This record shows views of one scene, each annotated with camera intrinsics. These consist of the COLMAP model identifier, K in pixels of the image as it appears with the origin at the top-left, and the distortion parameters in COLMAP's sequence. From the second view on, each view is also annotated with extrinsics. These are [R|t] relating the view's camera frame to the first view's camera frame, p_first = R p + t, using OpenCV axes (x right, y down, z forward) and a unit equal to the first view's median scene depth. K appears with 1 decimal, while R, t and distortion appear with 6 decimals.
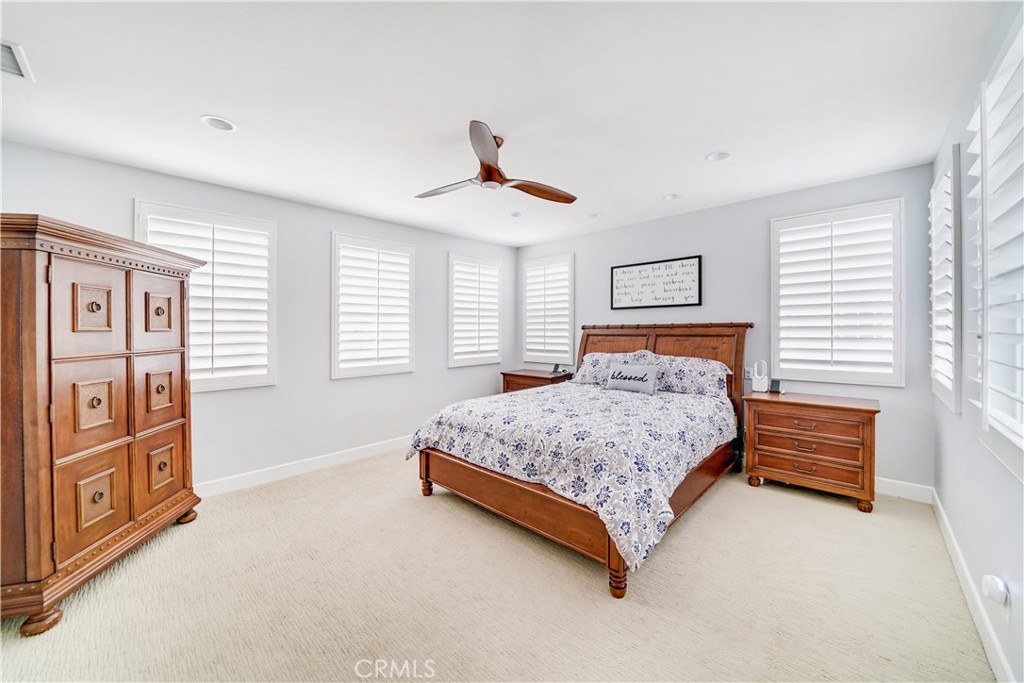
lens RADIAL K [[361.0, 0, 540.8], [0, 361.0, 330.3], [0, 0, 1]] dist [-0.021234, 0.000992]
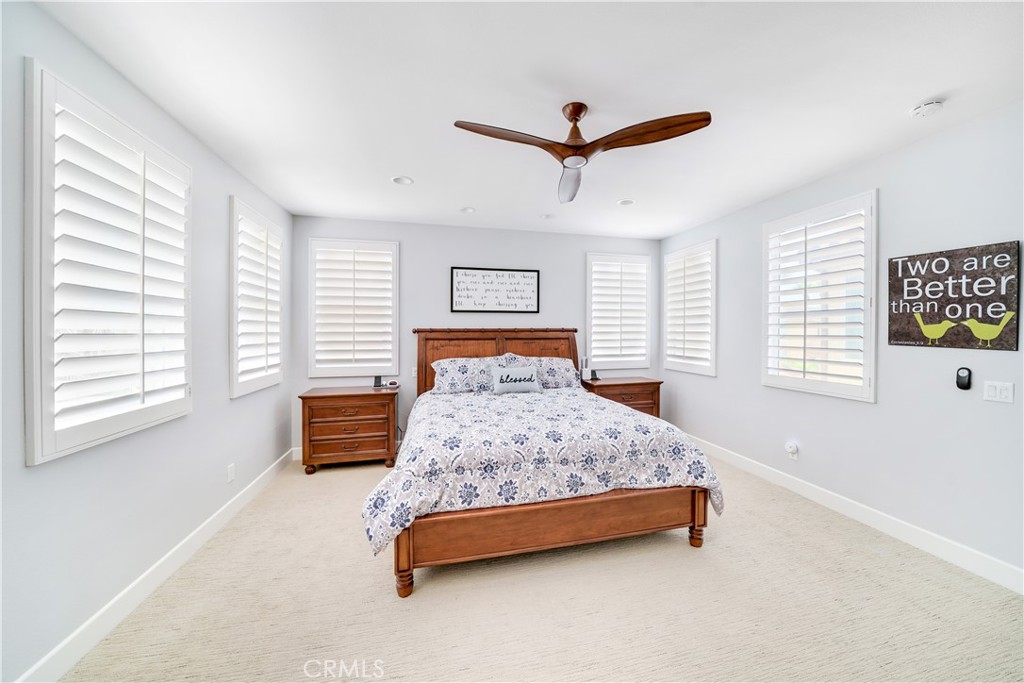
lens RADIAL K [[361.0, 0, 508.4], [0, 361.0, 336.6], [0, 0, 1]] dist [-0.021234, 0.000992]
pose [[0.588548, -0.001748, 0.808461, -0.591546], [-0.000211, 0.999997, 0.002316, 0.005311], [-0.808462, -0.001533, 0.588546, 0.404292]]
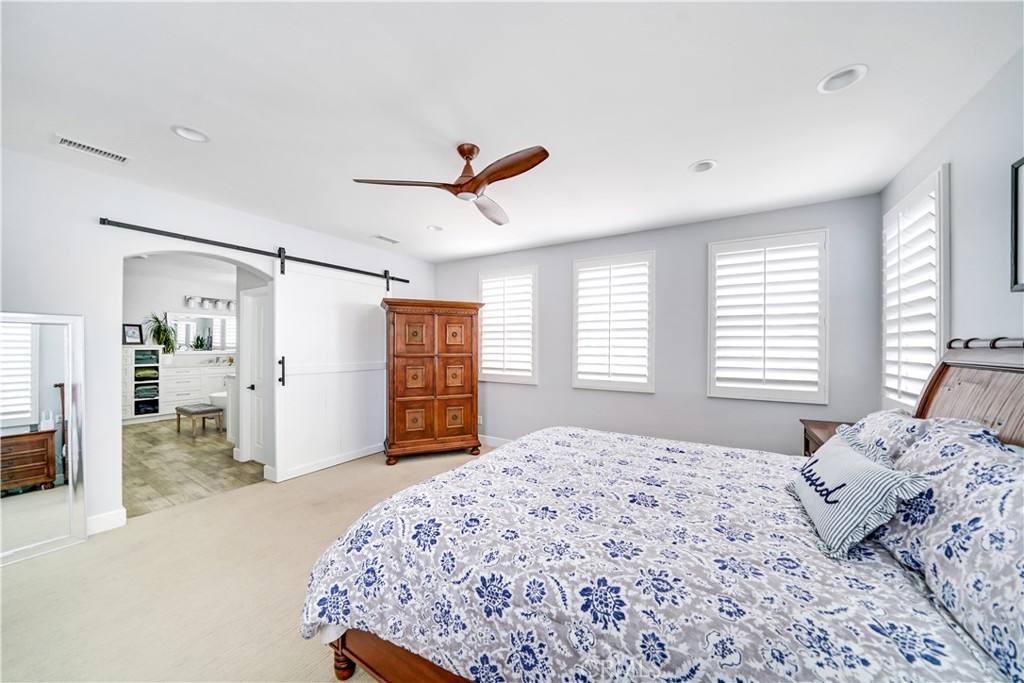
lens RADIAL K [[361.0, 0, 509.4], [0, 361.0, 346.3], [0, 0, 1]] dist [-0.021234, 0.000992]
pose [[0.156946, 0.010934, -0.987547, 0.543169], [-0.009139, 0.999912, 0.009618, -0.006726], [0.987565, 0.007516, 0.157032, 0.612825]]
